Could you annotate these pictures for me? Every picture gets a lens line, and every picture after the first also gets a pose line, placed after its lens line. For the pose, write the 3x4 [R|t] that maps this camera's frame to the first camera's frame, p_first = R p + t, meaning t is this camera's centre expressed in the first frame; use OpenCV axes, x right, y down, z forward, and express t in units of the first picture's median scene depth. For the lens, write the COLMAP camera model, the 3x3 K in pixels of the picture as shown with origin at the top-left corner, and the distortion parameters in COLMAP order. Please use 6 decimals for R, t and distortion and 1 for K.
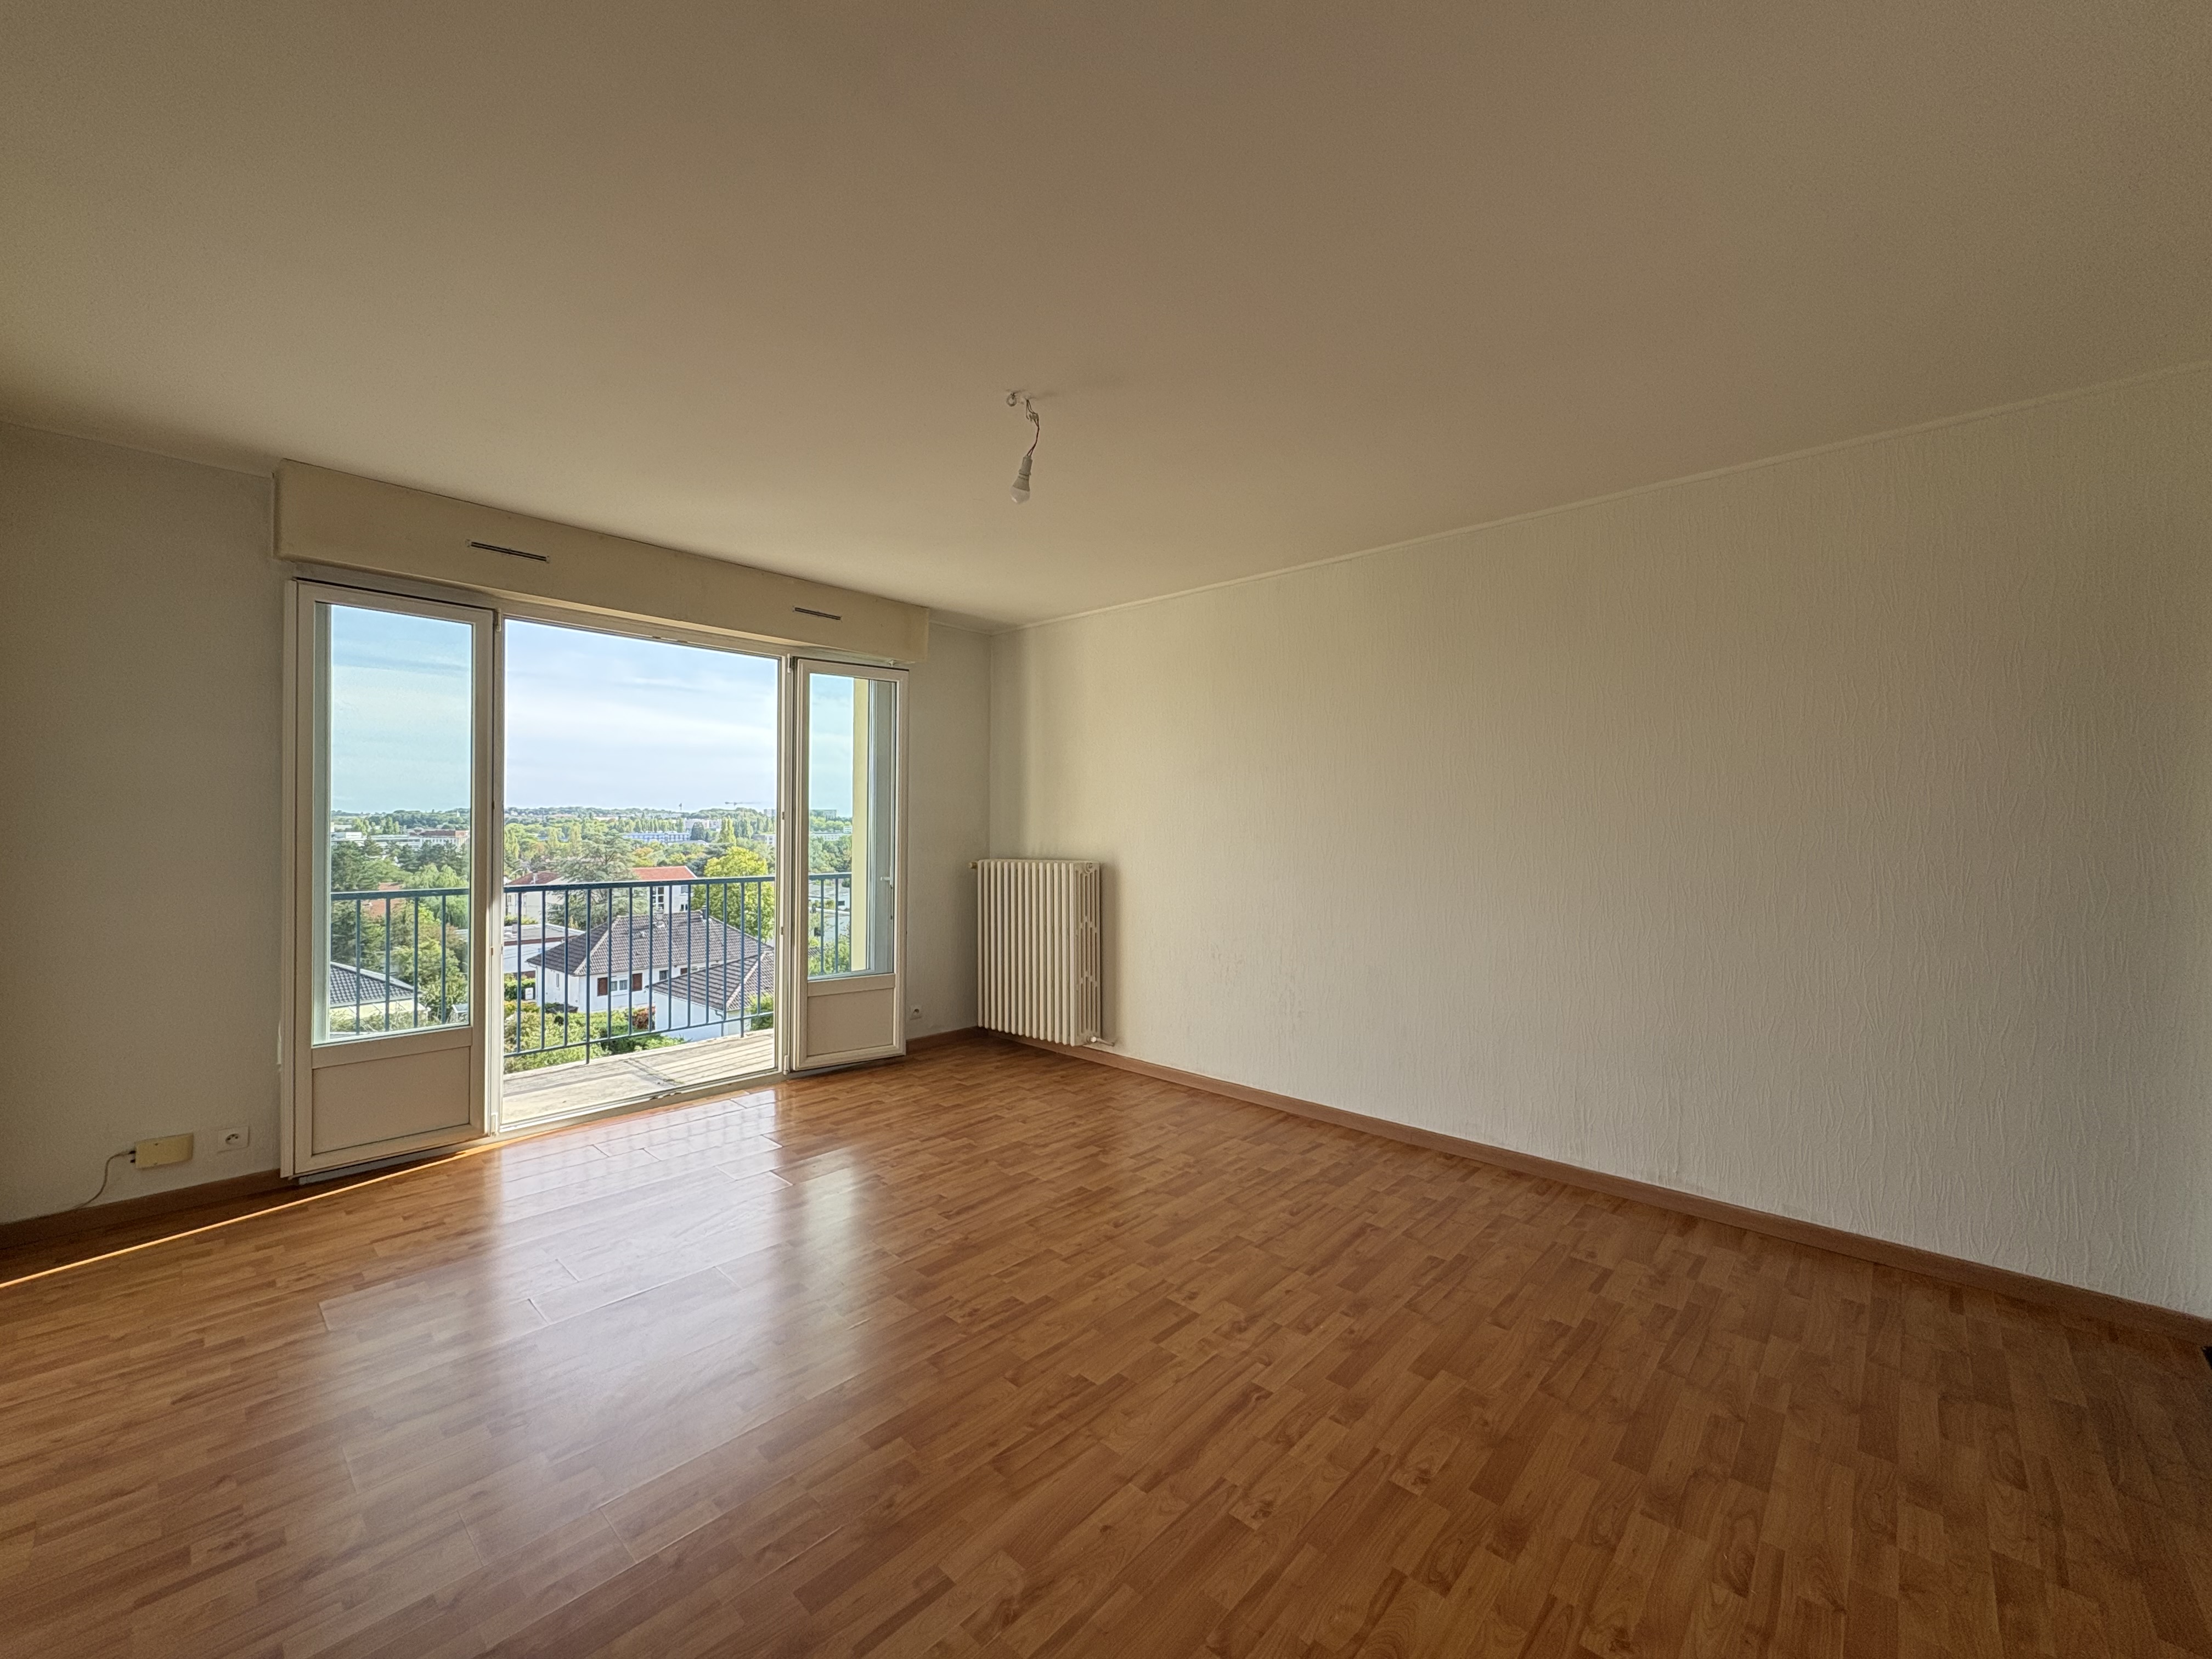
lens RADIAL K [[878.0, 0, 1108.2], [0, 878.0, 833.2], [0, 0, 1]] dist [-0.000260, 0.000383]
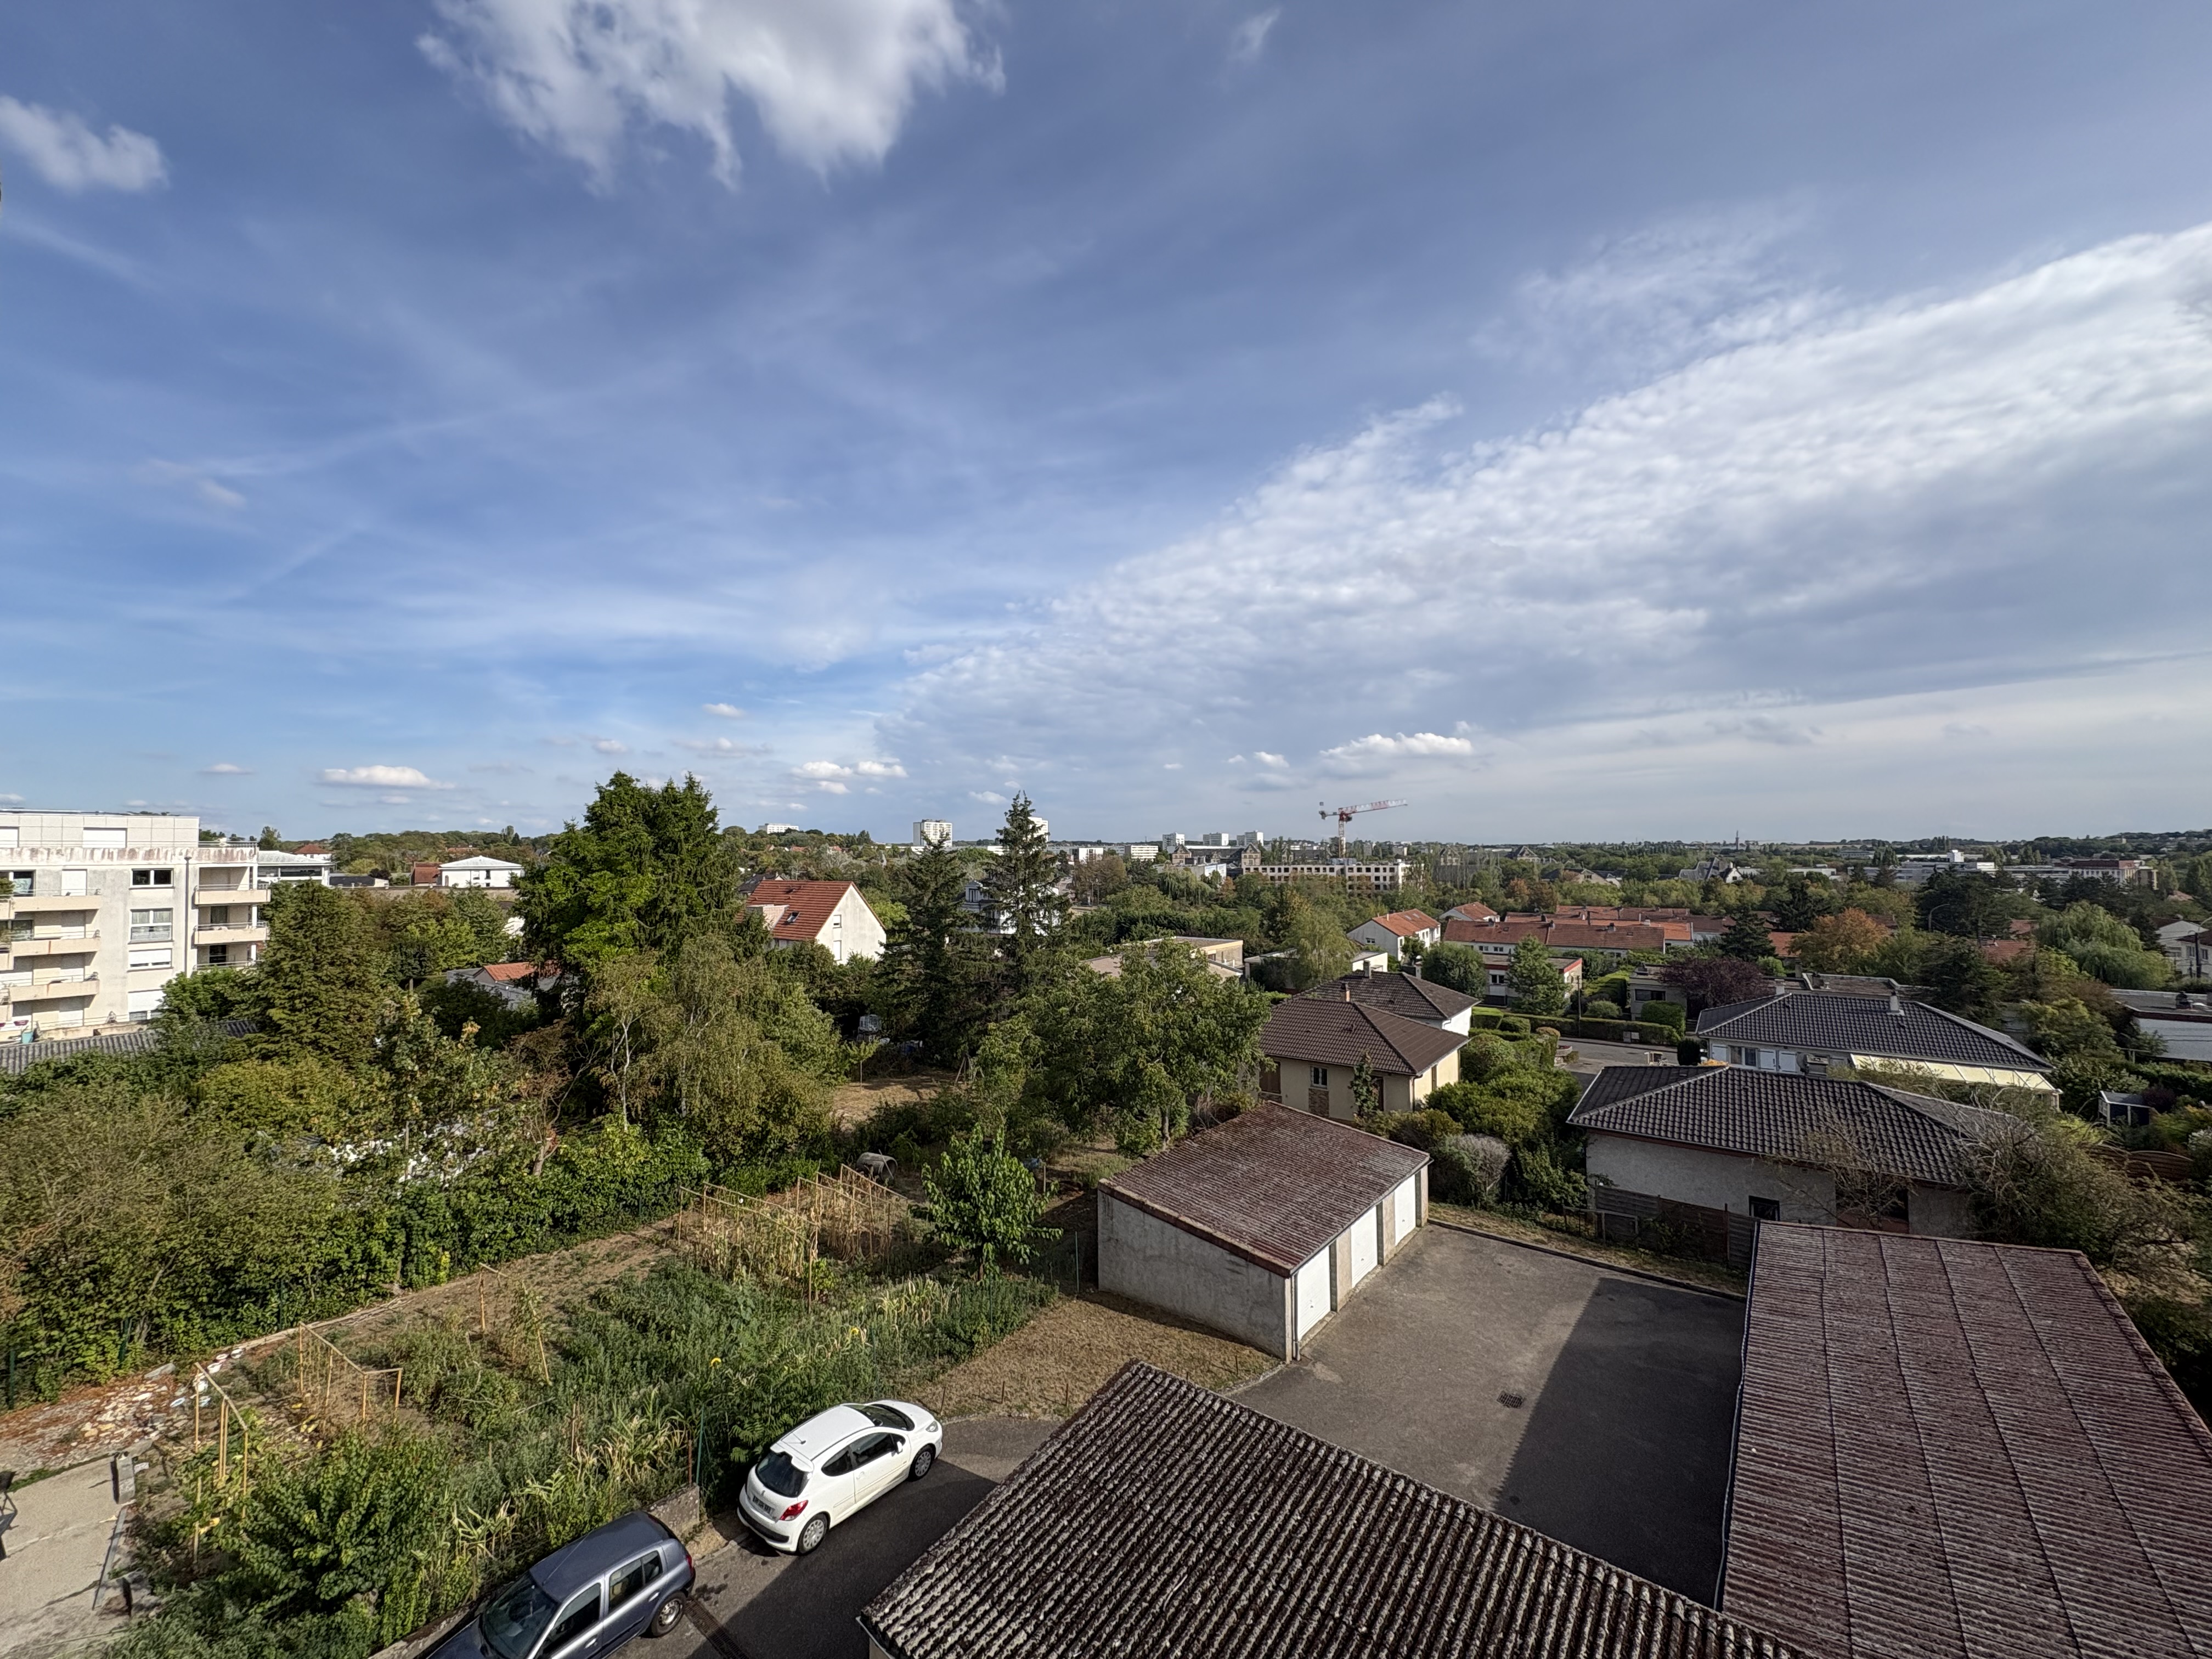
lens RADIAL K [[878.0, 0, 1106.6], [0, 878.0, 813.1], [0, 0, 1]] dist [-0.000260, 0.000383]
pose [[0.074972, -0.053233, -0.995764, -0.727820], [-0.003485, 0.998554, -0.053645, -0.004633], [0.997180, 0.007493, 0.074678, 1.424597]]
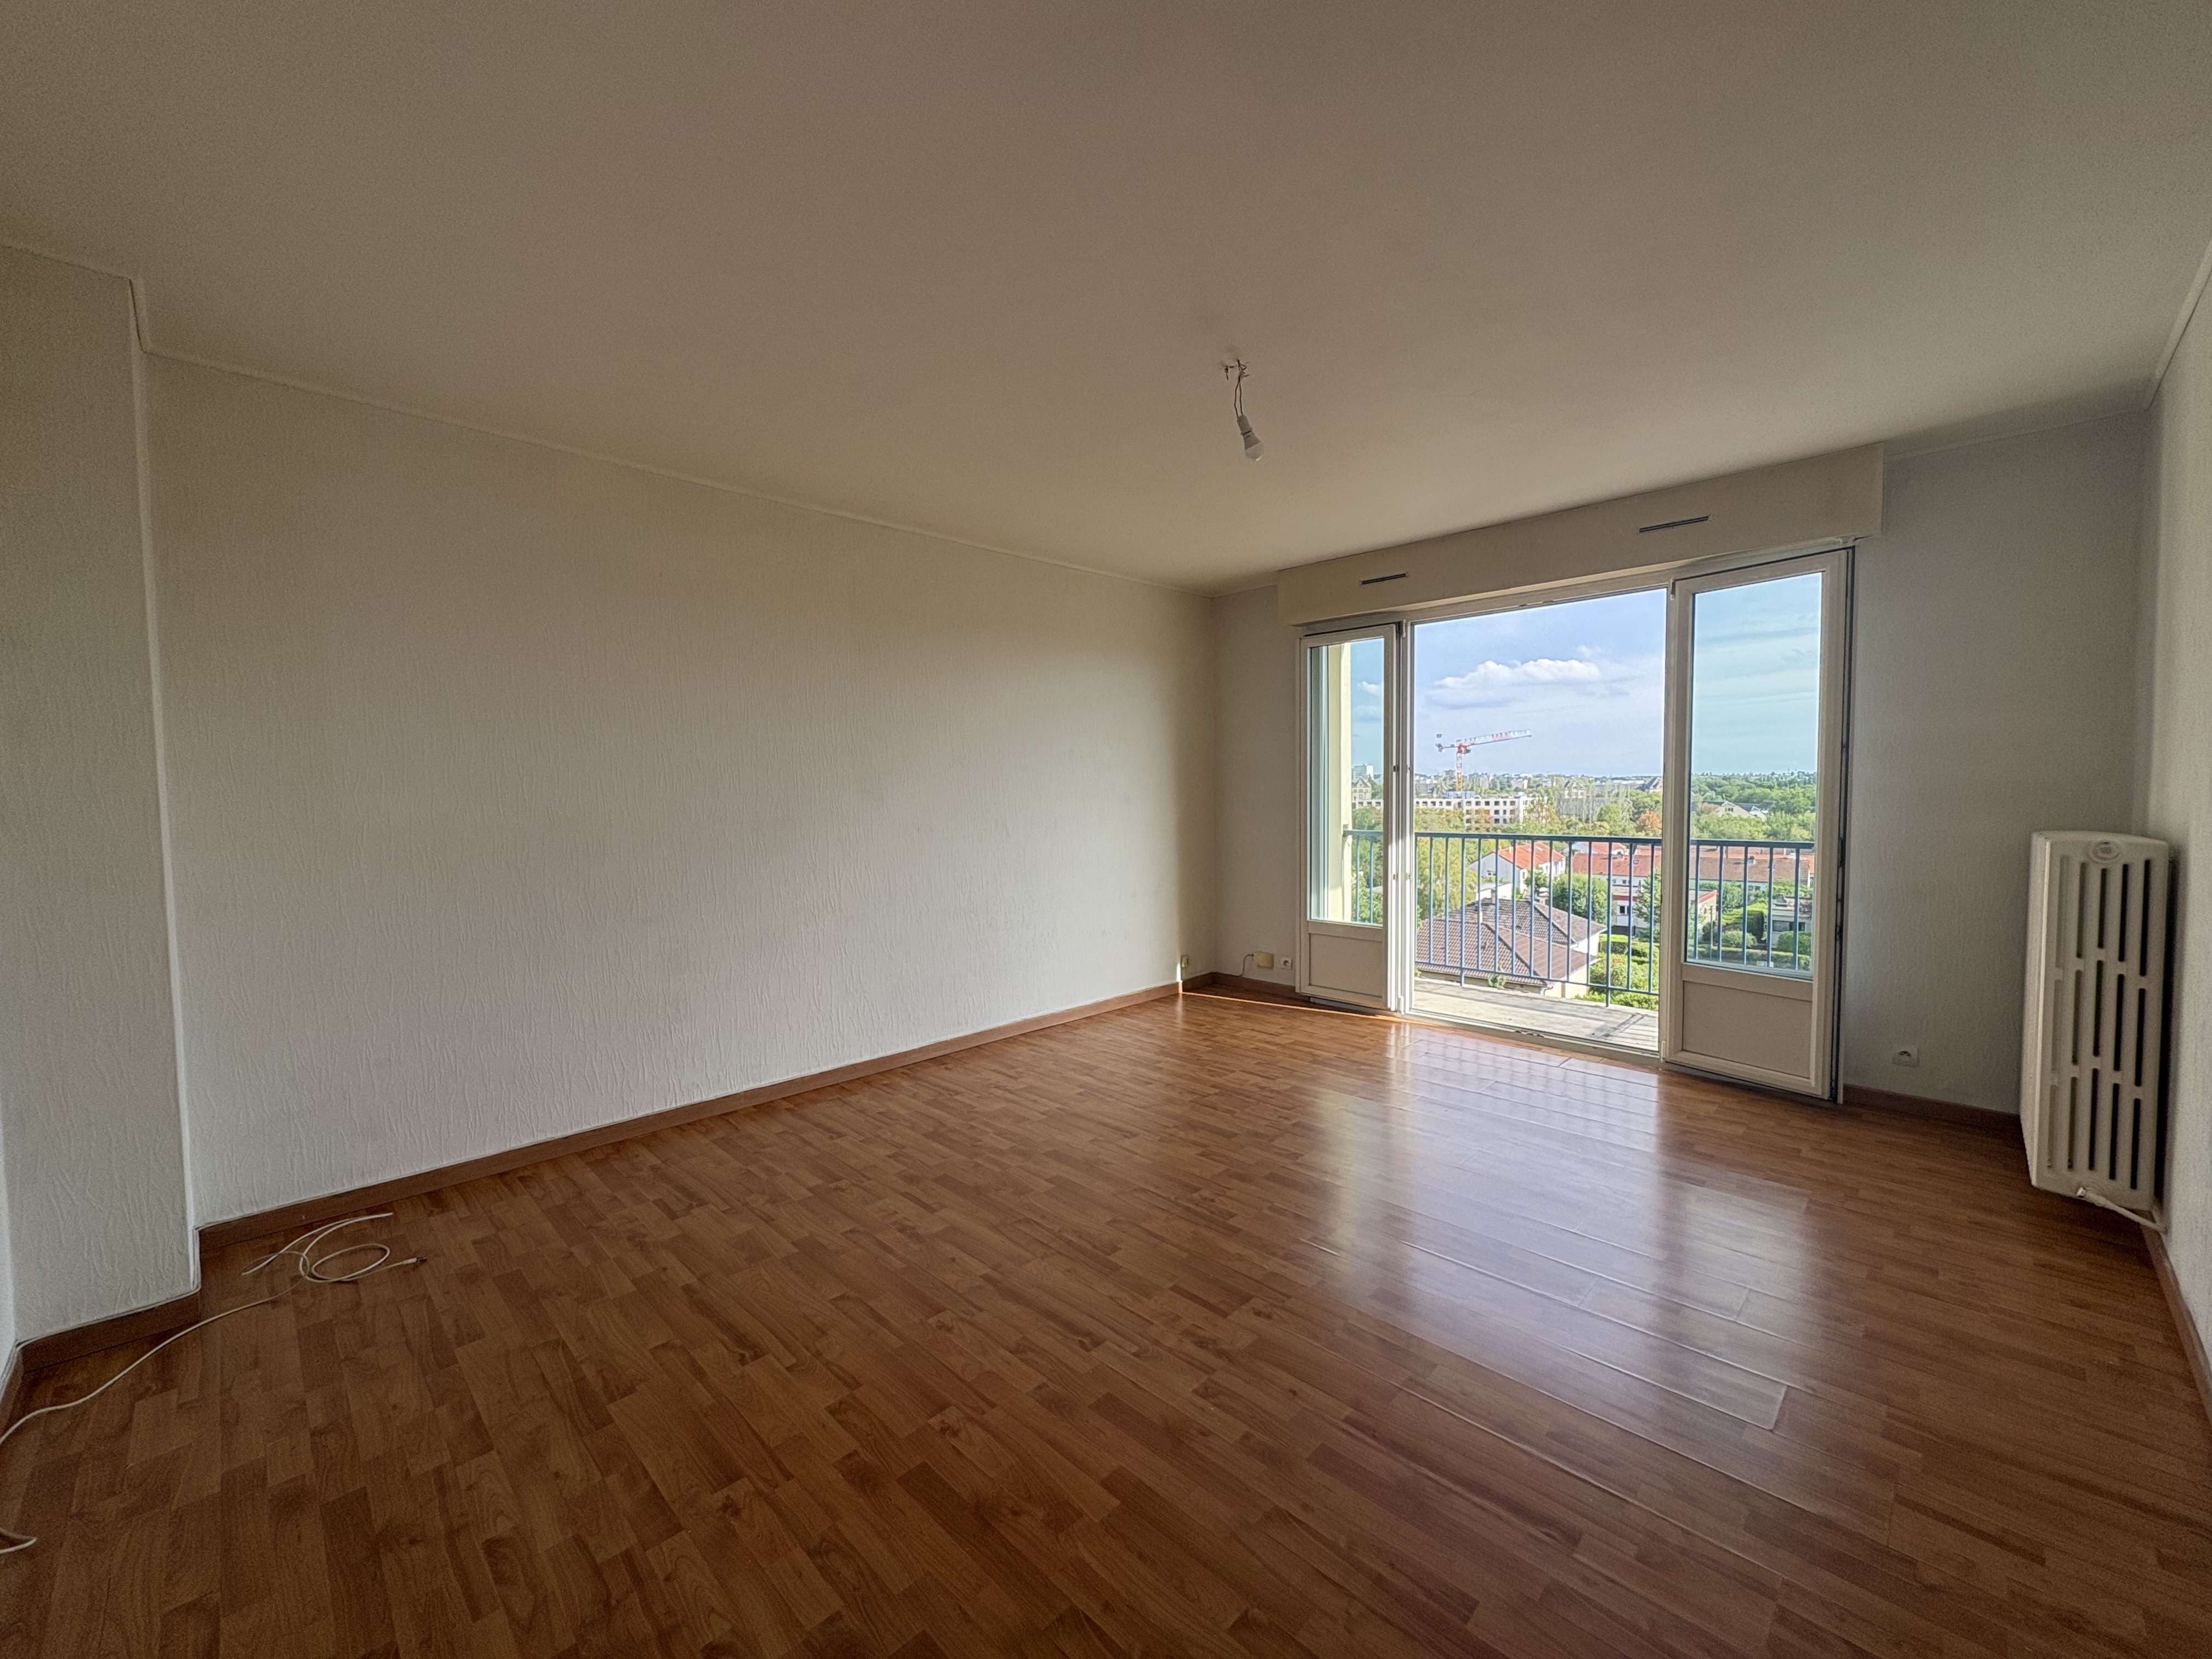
lens RADIAL K [[878.0, 0, 1109.5], [0, 878.0, 824.5], [0, 0, 1]] dist [-0.000260, 0.000383]
pose [[-0.039770, 0.033047, -0.998662, 0.673358], [0.002302, 0.999453, 0.032981, 0.009643], [0.999206, -0.000987, -0.039825, 0.624067]]
